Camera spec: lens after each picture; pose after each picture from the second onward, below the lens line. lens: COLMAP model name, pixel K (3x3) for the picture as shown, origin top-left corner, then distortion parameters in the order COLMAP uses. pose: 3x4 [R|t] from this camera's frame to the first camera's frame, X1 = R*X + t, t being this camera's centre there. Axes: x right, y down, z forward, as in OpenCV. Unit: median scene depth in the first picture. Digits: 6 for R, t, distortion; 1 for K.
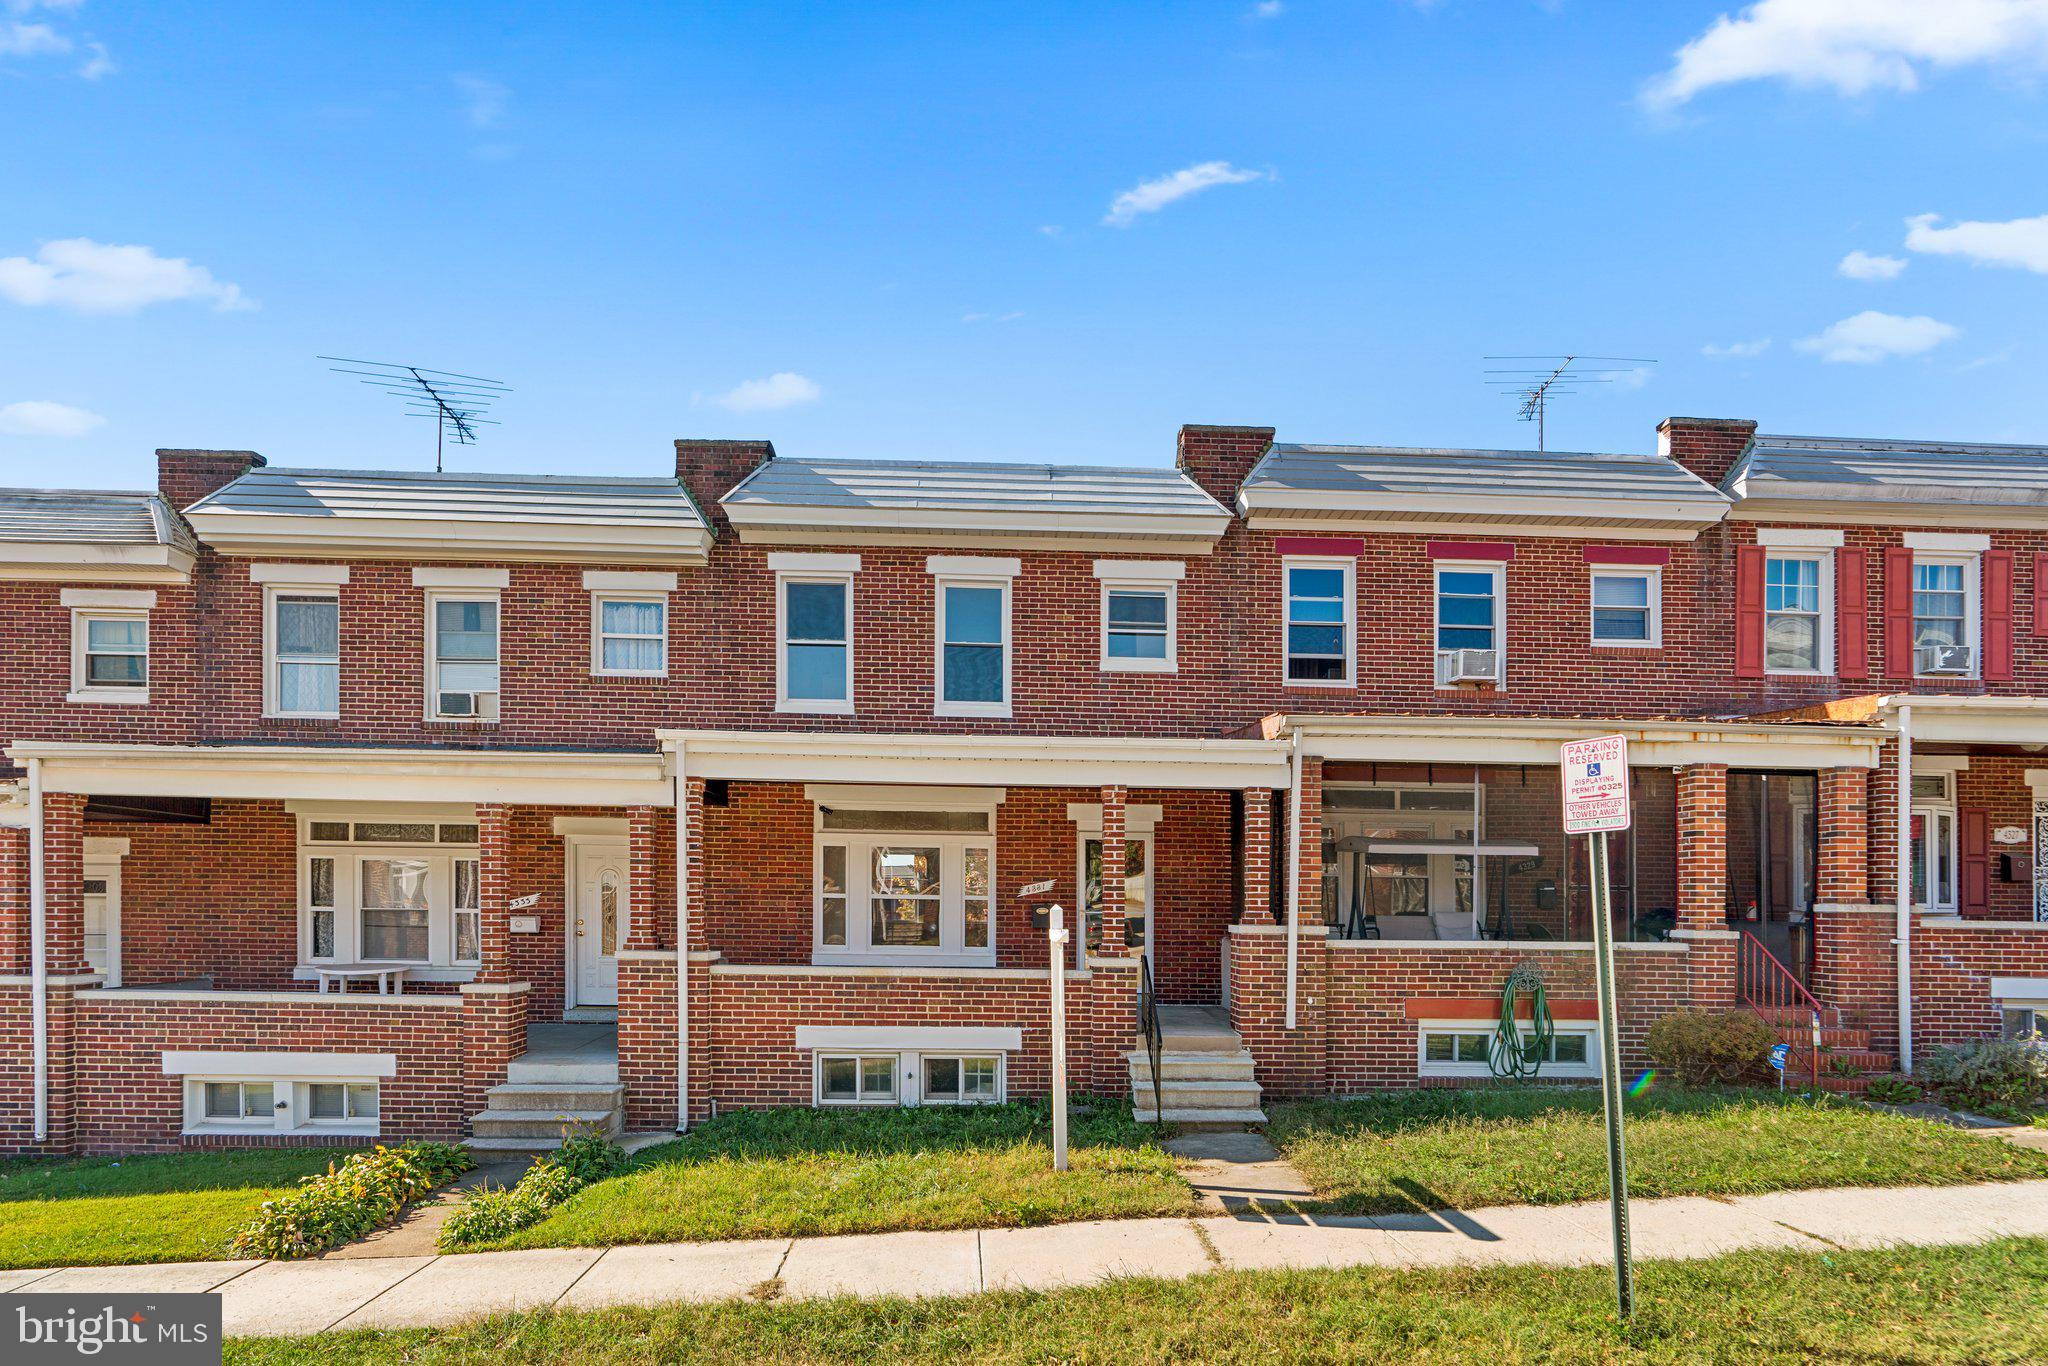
lens RADIAL K [[906.2, 0, 1024.0], [0, 906.2, 683.0], [0, 0, 1]] dist [-0.002772, 0.000333]
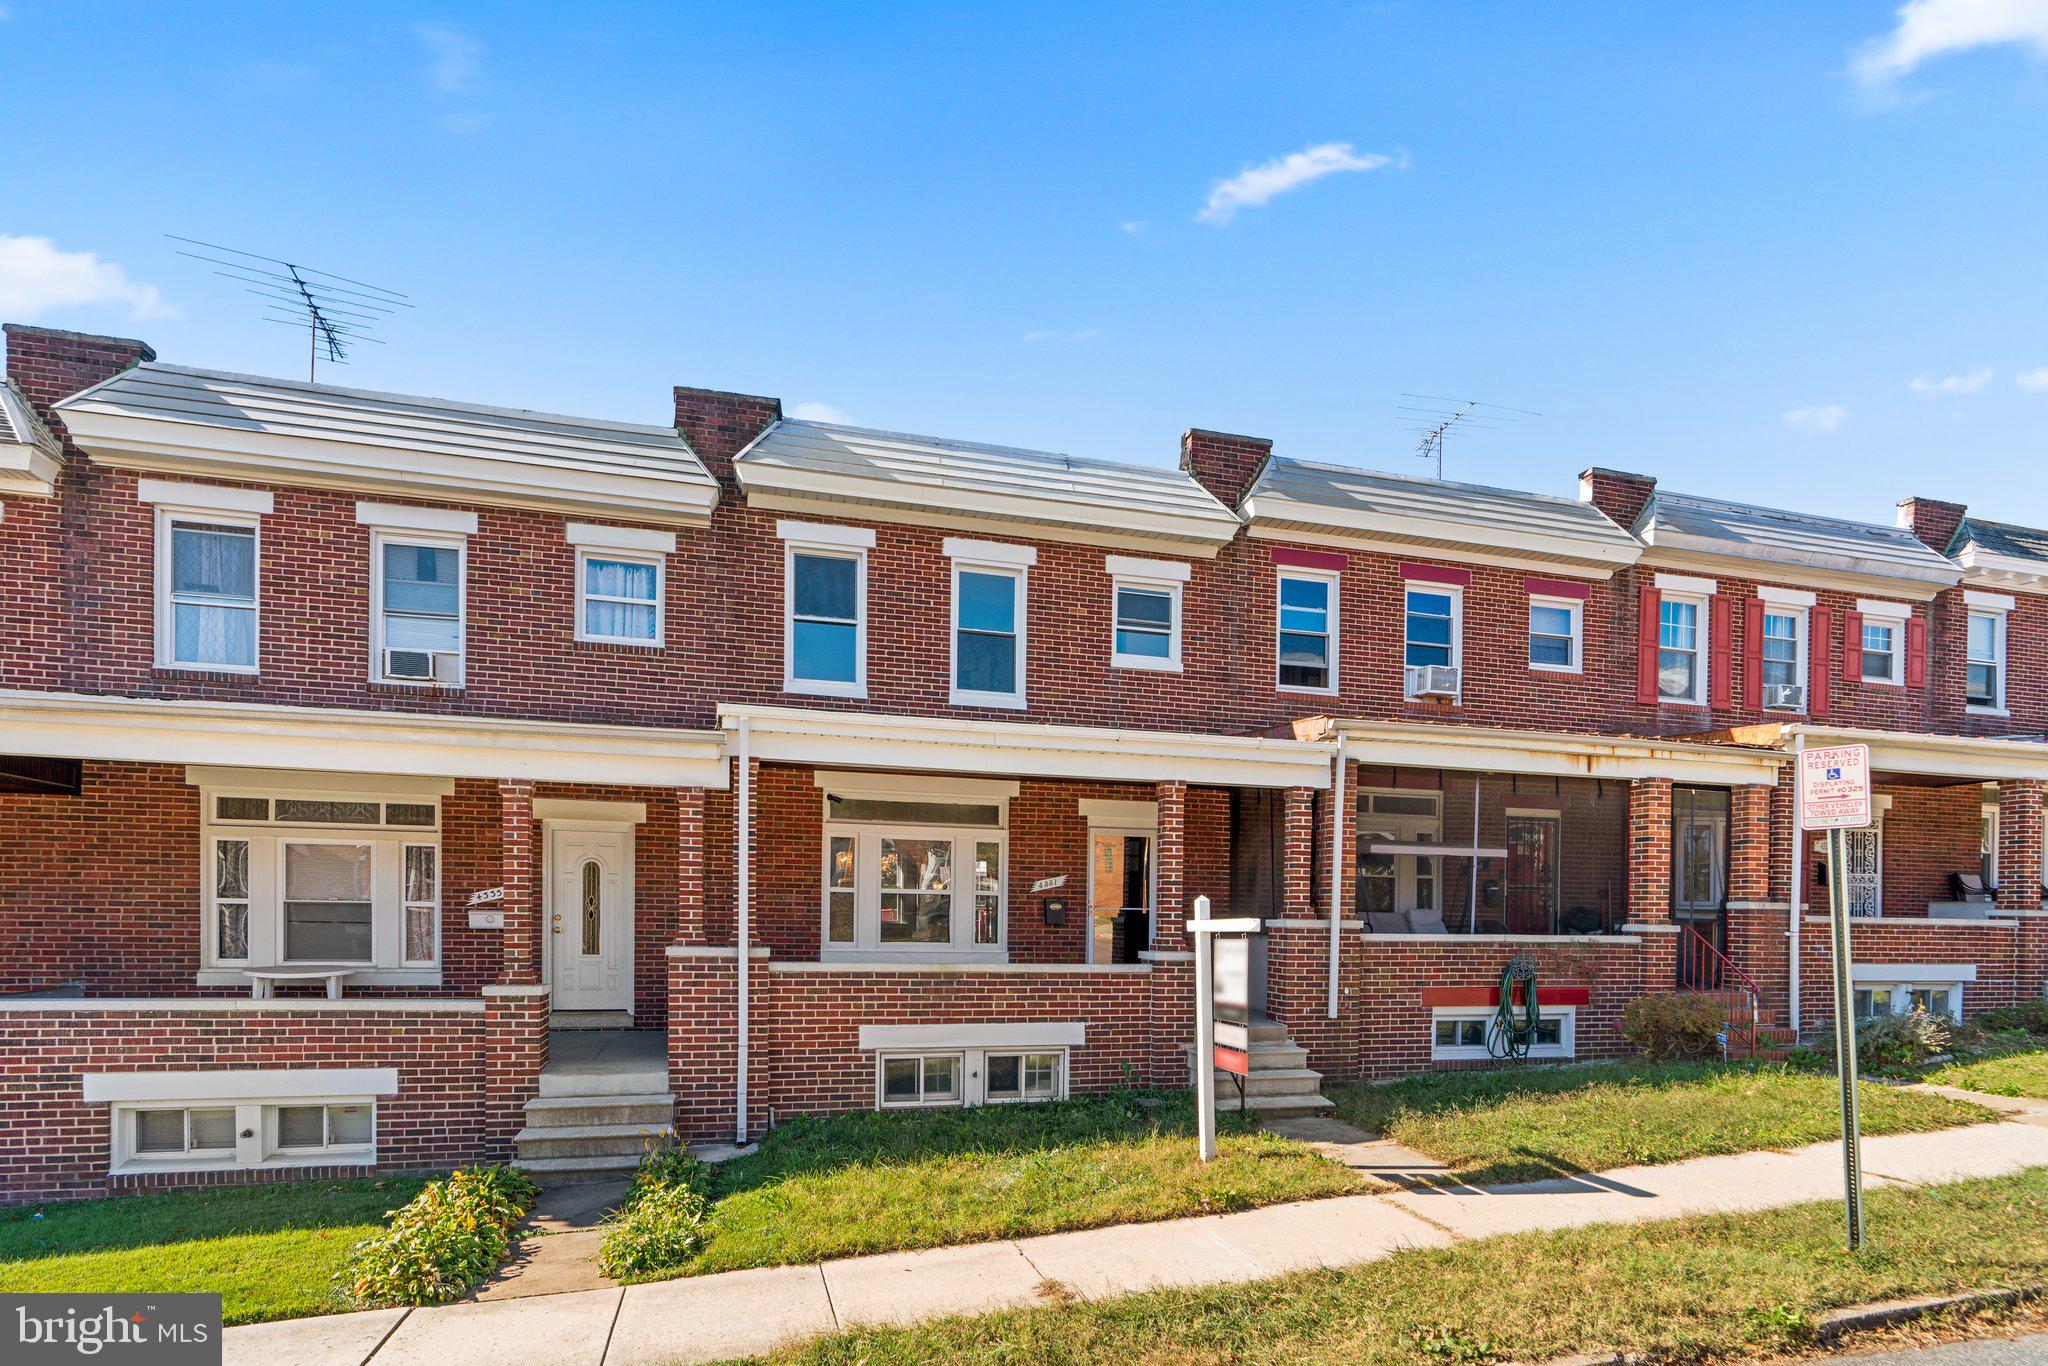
lens RADIAL K [[924.2, 0, 1028.1], [0, 924.2, 690.2], [0, 0, 1]] dist [-0.003052, 0.000735]
pose [[0.979064, 0.049255, 0.197505, -0.230748], [-0.050982, 0.998693, 0.003669, 0.014926], [-0.197066, -0.013661, 0.980295, 0.024675]]
